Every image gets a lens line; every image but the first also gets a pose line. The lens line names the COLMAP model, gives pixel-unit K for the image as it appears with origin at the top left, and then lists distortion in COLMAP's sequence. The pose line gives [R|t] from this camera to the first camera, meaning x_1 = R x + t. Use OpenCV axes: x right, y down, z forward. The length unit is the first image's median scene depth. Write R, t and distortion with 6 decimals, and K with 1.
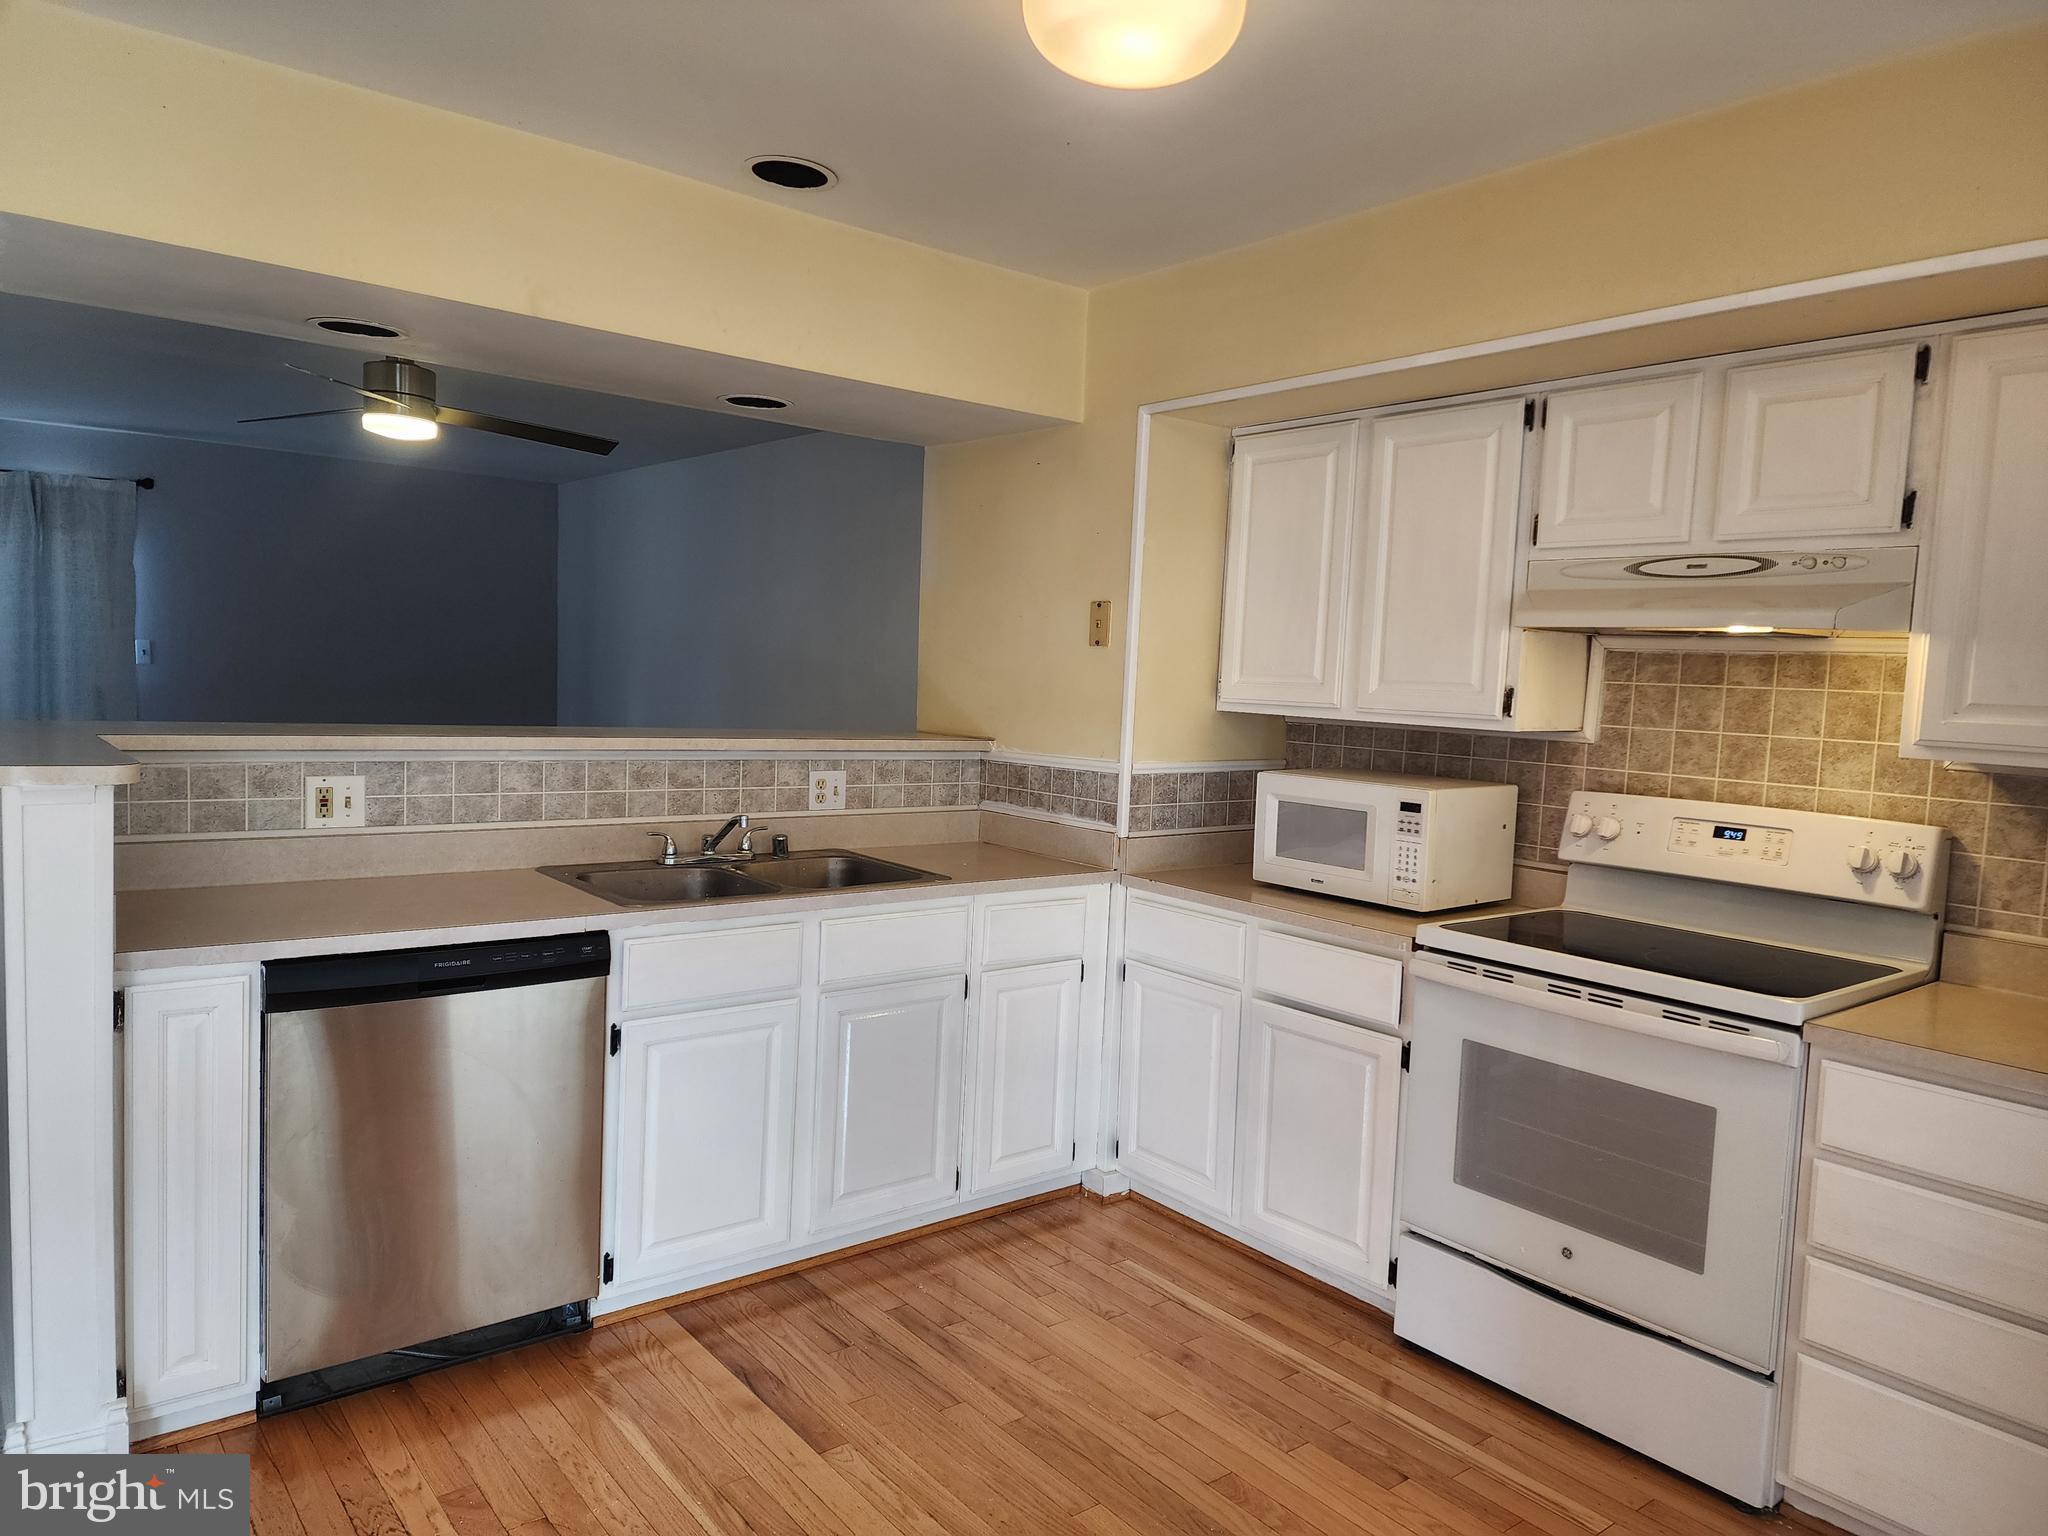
lens RADIAL K [[1367.8, 0, 1021.5], [0, 1367.8, 744.1], [0, 0, 1]] dist [0.105830, -0.108951]
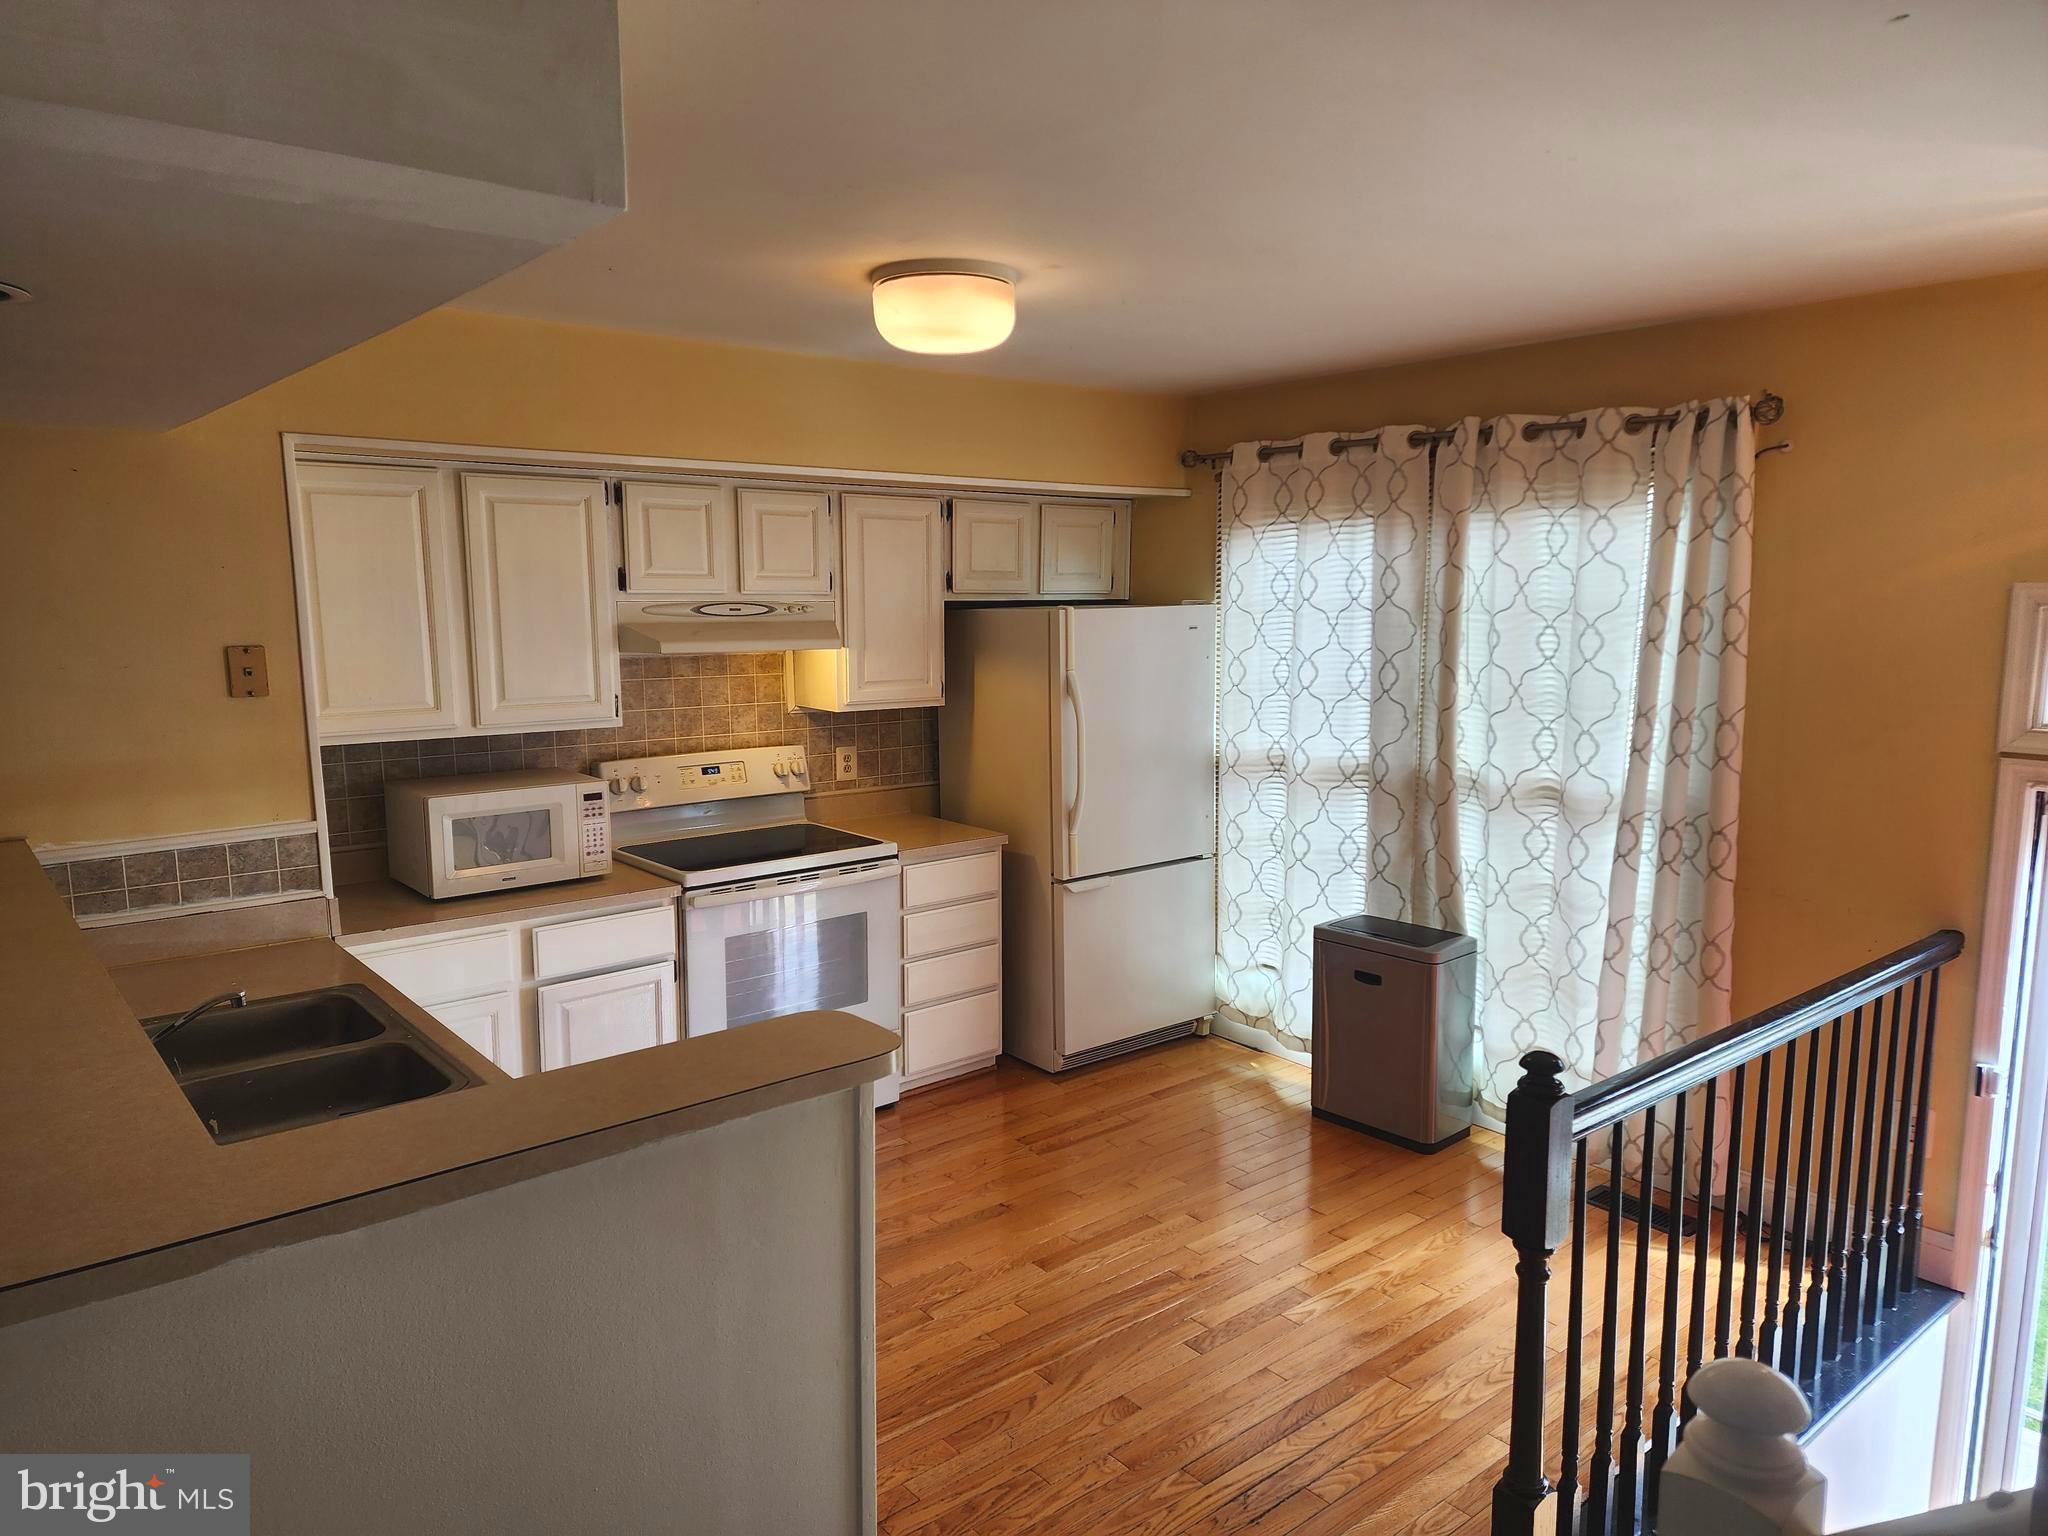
lens RADIAL K [[1367.8, 0, 1021.5], [0, 1367.8, 744.1], [0, 0, 1]] dist [0.105830, -0.108951]
pose [[-0.014414, -0.158693, 0.987223, -1.048669], [0.055039, 0.985702, 0.159252, -0.197326], [-0.998380, 0.056631, -0.005474, 0.651584]]
